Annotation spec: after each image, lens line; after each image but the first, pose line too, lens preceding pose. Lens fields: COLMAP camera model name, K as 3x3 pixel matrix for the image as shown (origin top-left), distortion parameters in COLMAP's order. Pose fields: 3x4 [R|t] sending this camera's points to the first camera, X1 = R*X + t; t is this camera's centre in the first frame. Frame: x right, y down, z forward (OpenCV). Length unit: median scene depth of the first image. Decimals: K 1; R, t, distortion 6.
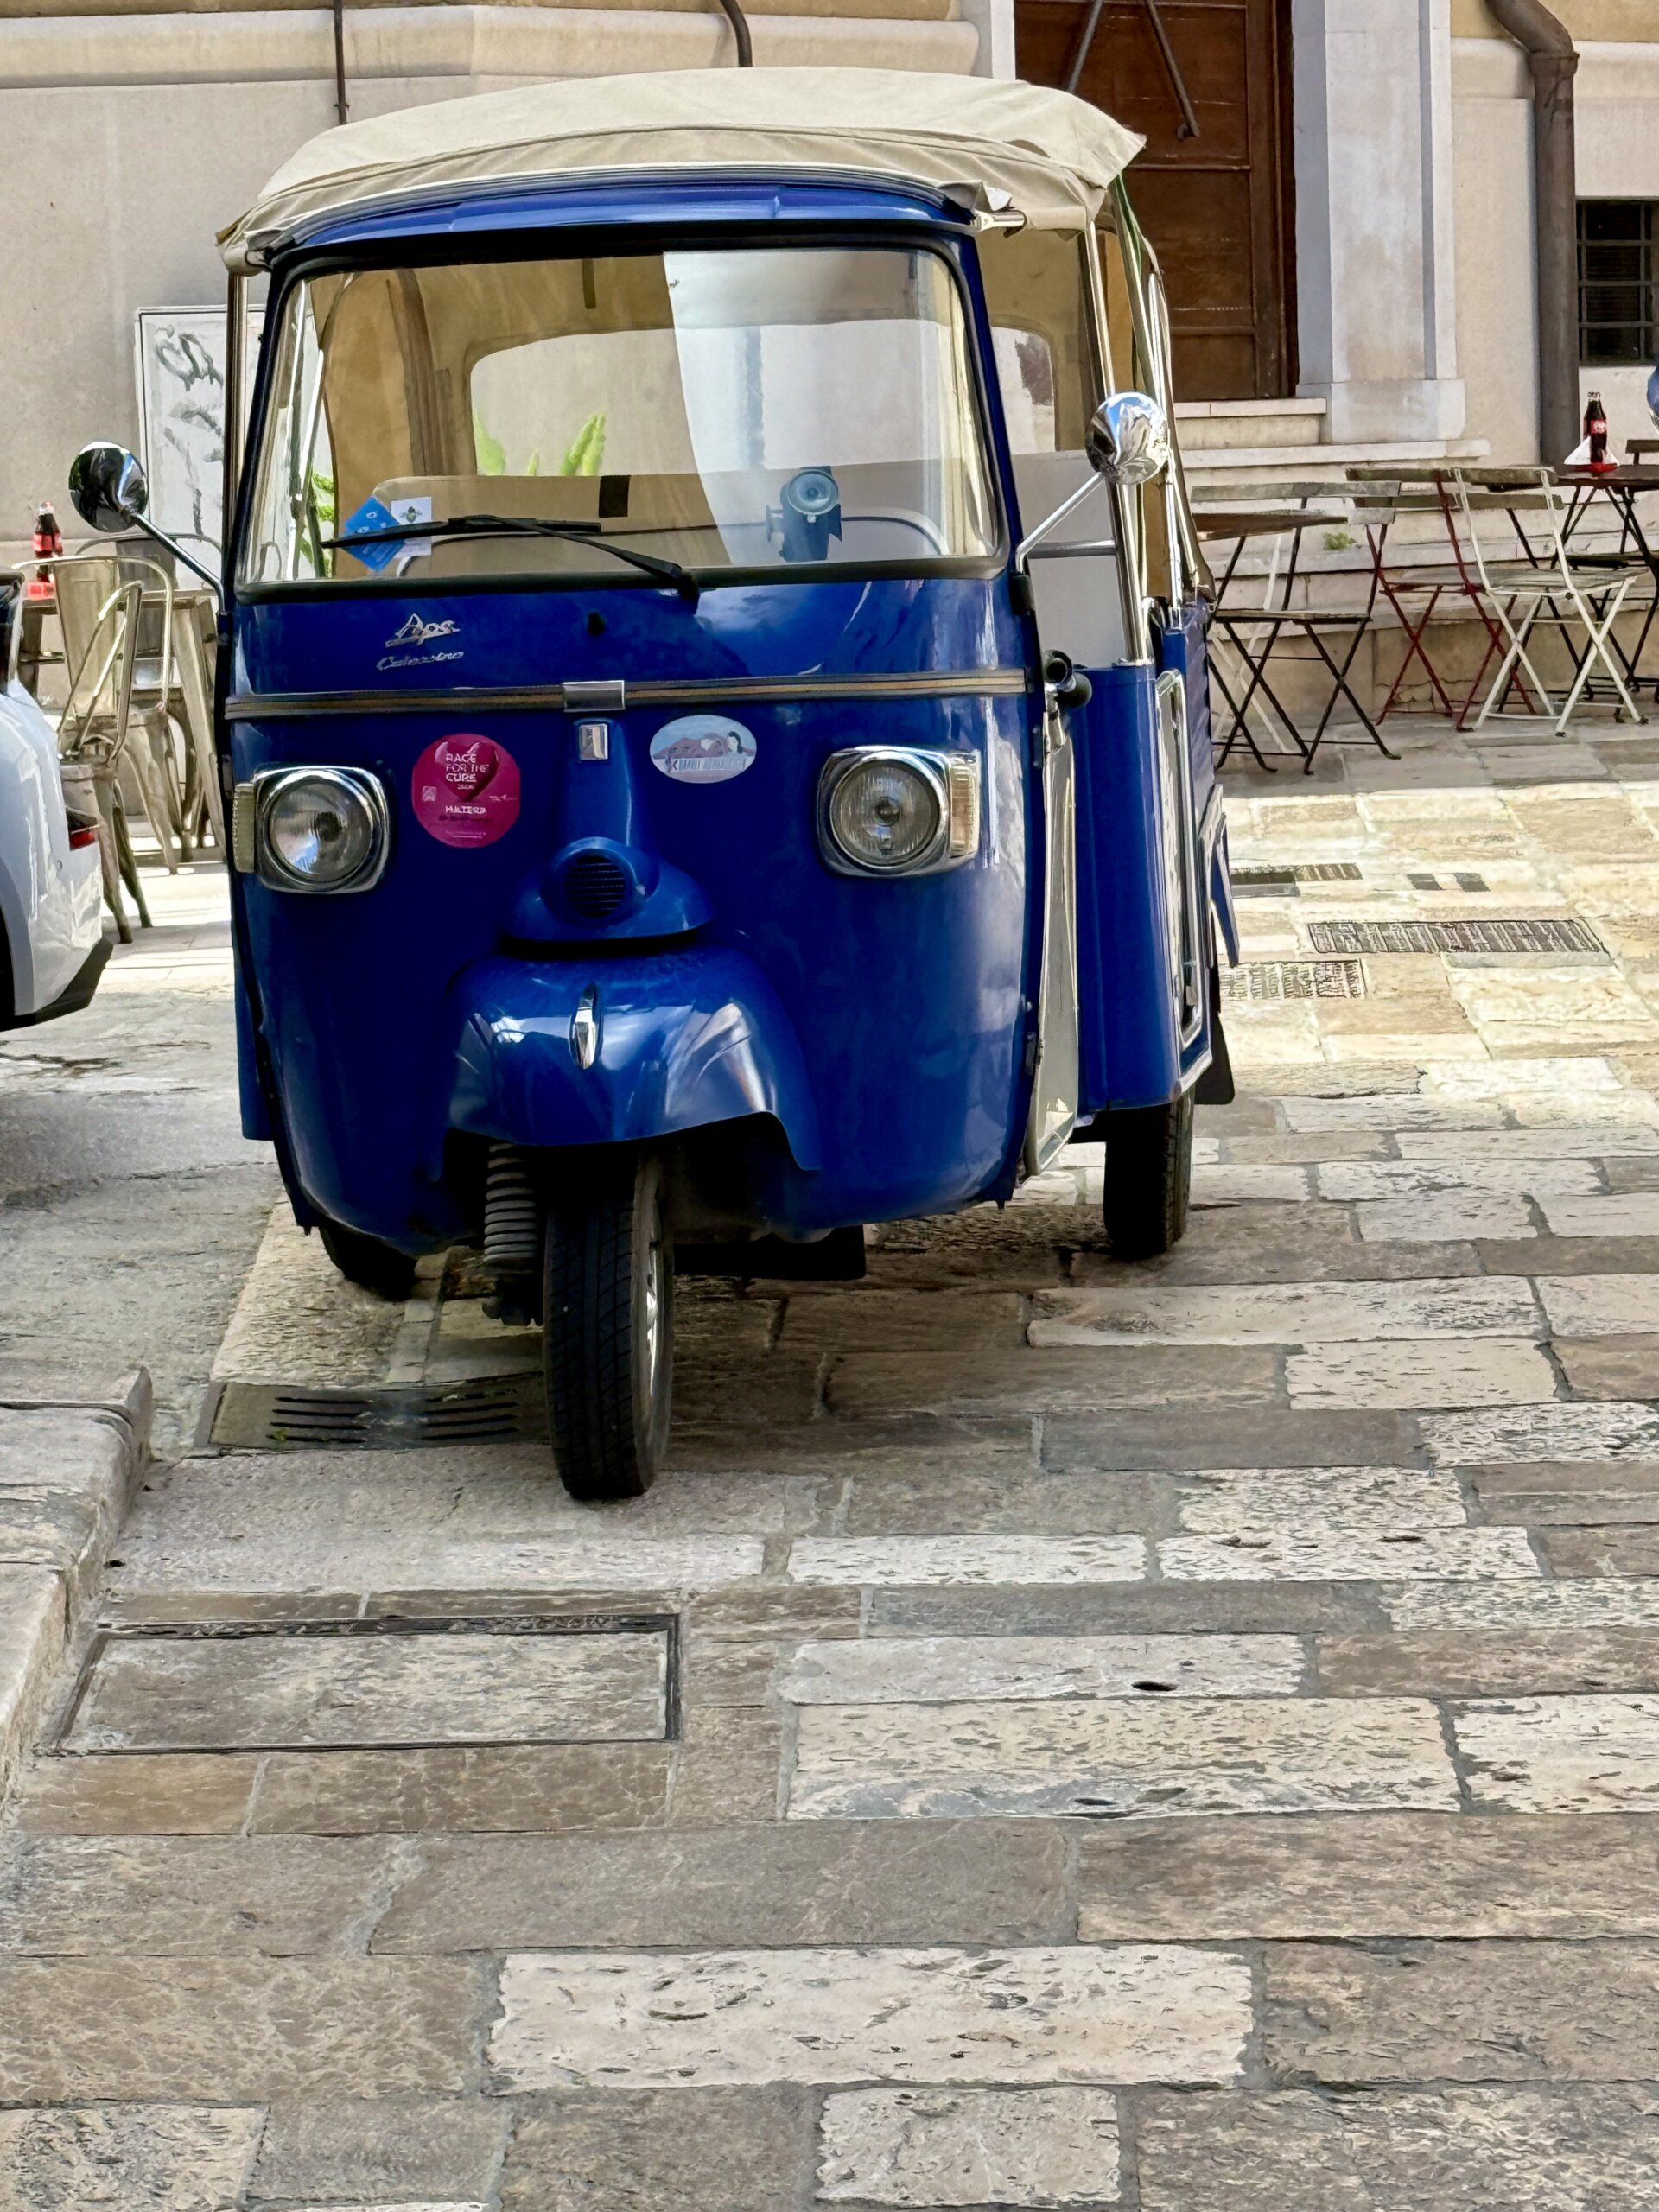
lens RADIAL K [[6498.5, 0, 829.2], [0, 6498.5, 1106.0], [0, 0, 1]] dist [-0.224985, 0.000000]
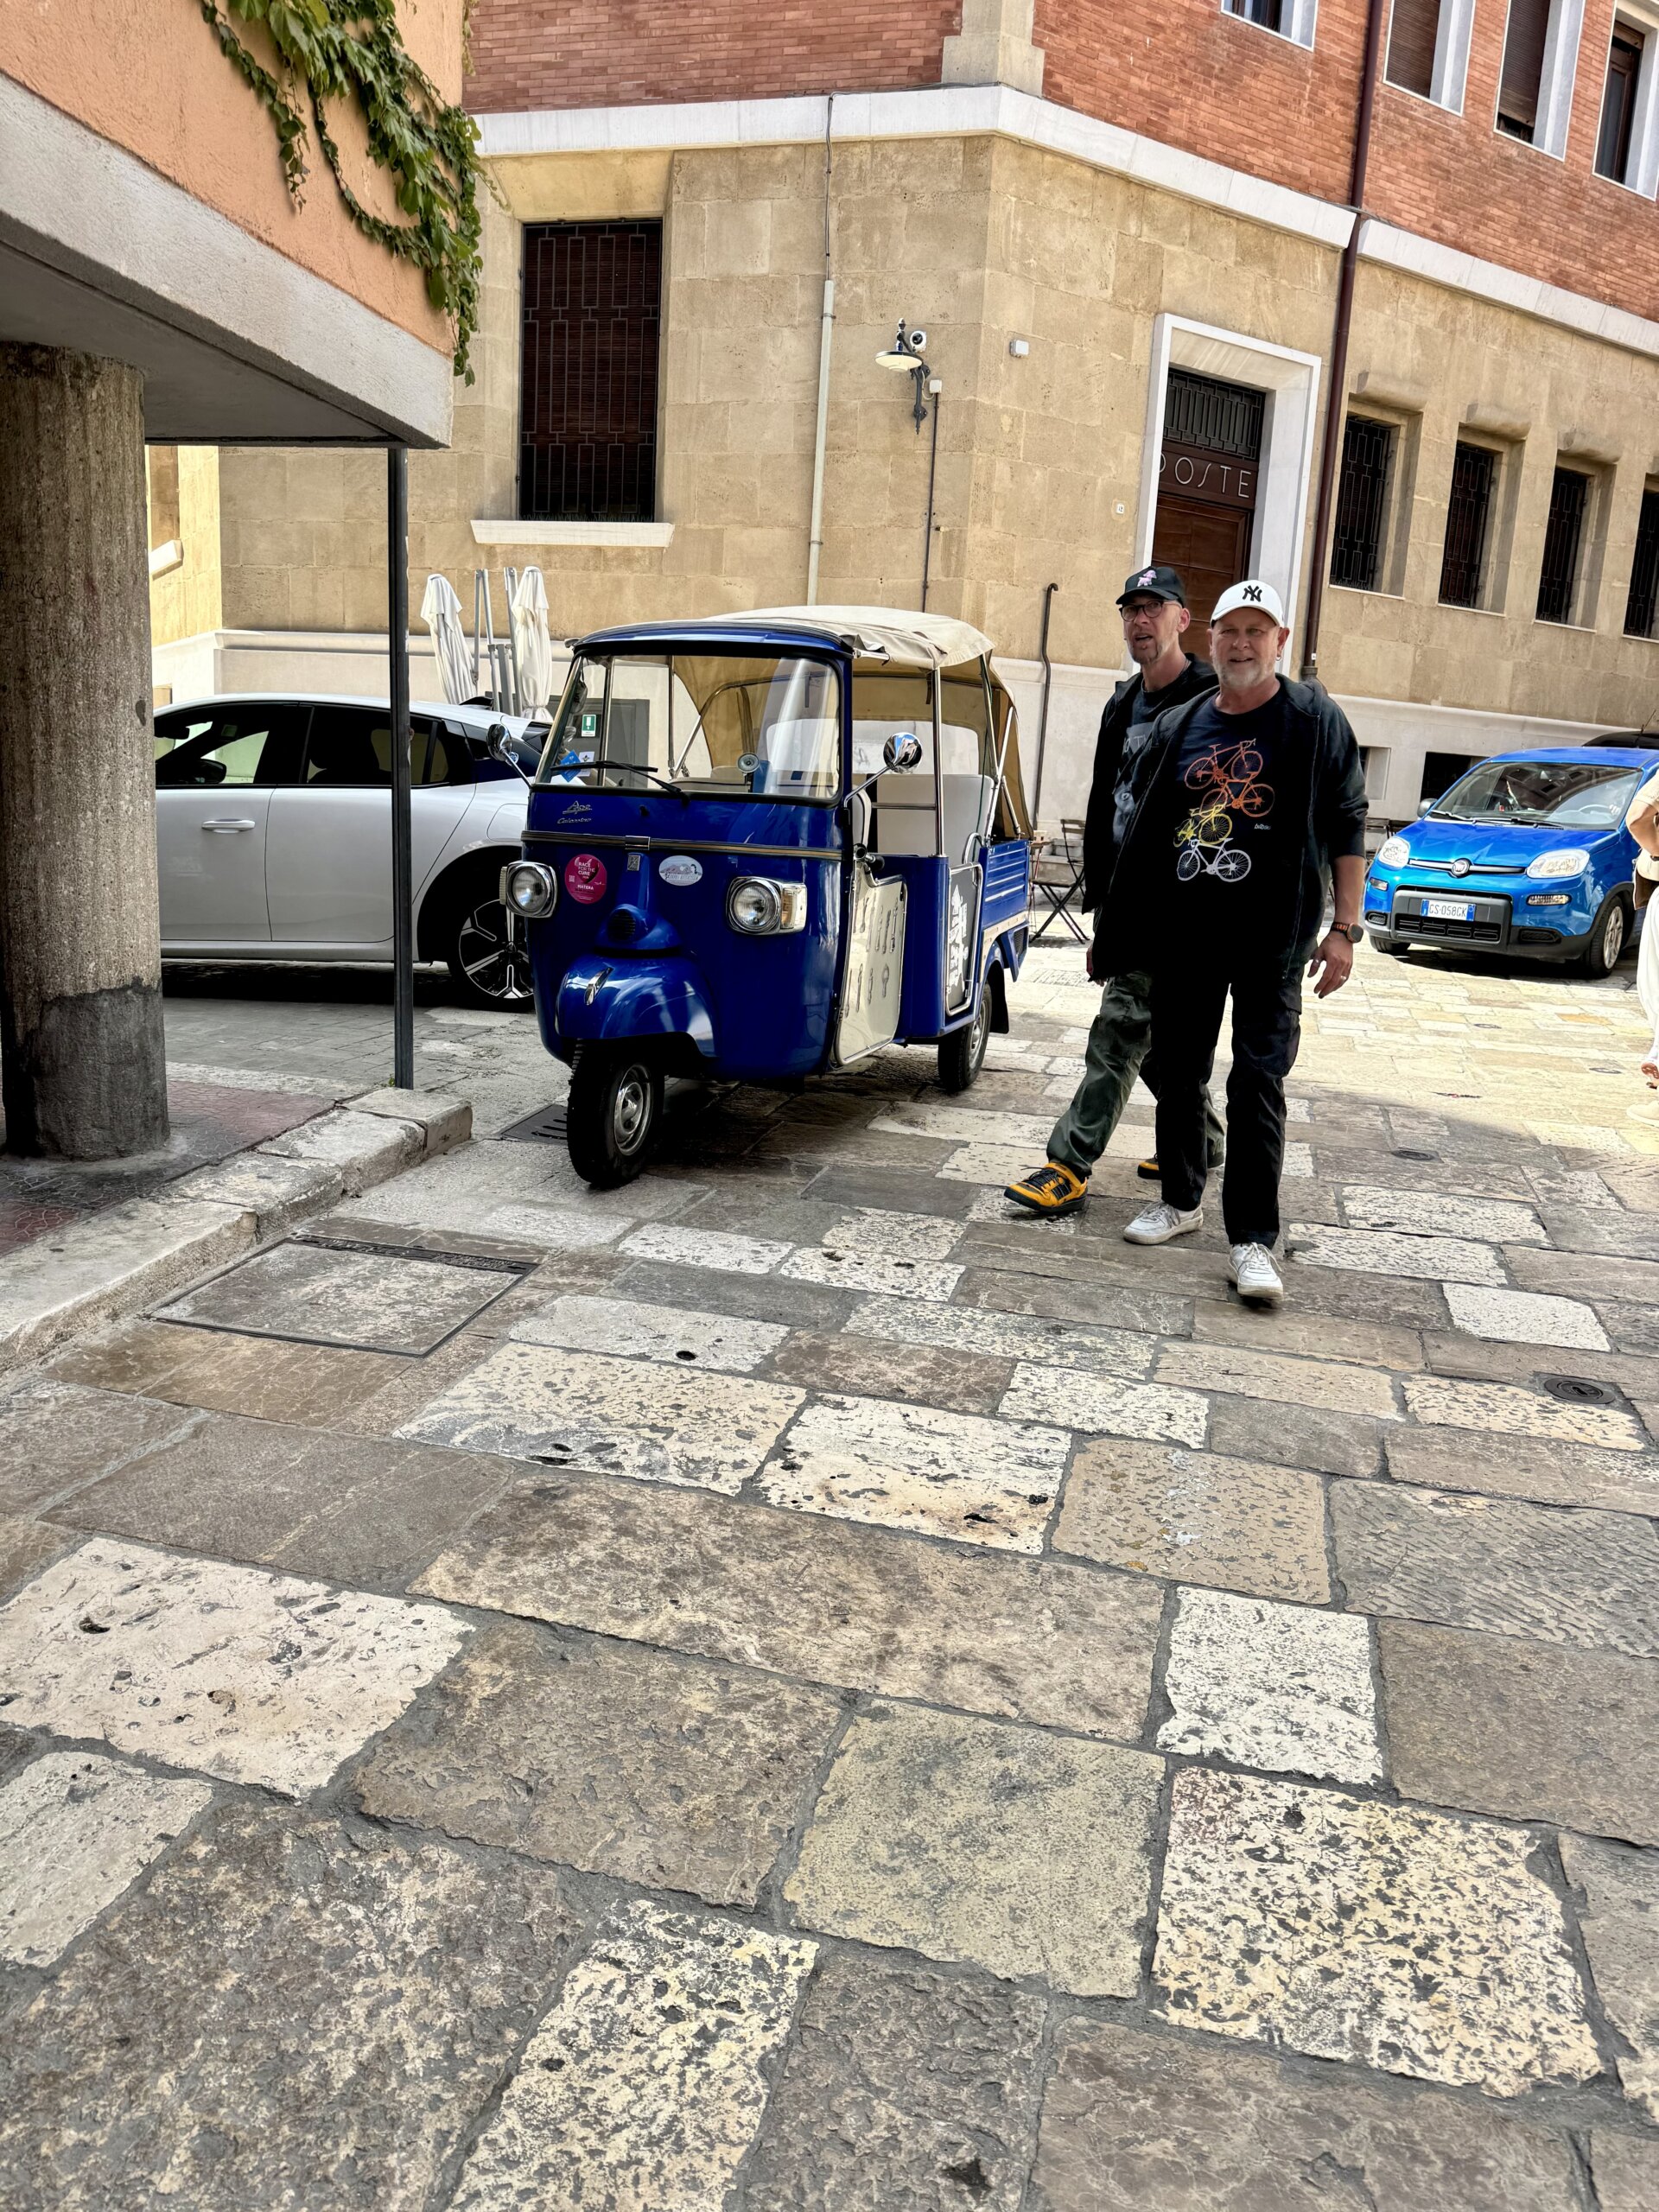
lens RADIAL K [[1545.8, 0, 831.6], [0, 1545.8, 1111.4], [0, 0, 1]] dist [0.012798, 0.001301]
pose [[0.971941, 0.126699, -0.198189, 0.151418], [-0.107822, 0.988784, 0.103343, -0.032785], [0.209059, -0.079074, 0.974701, 0.467664]]
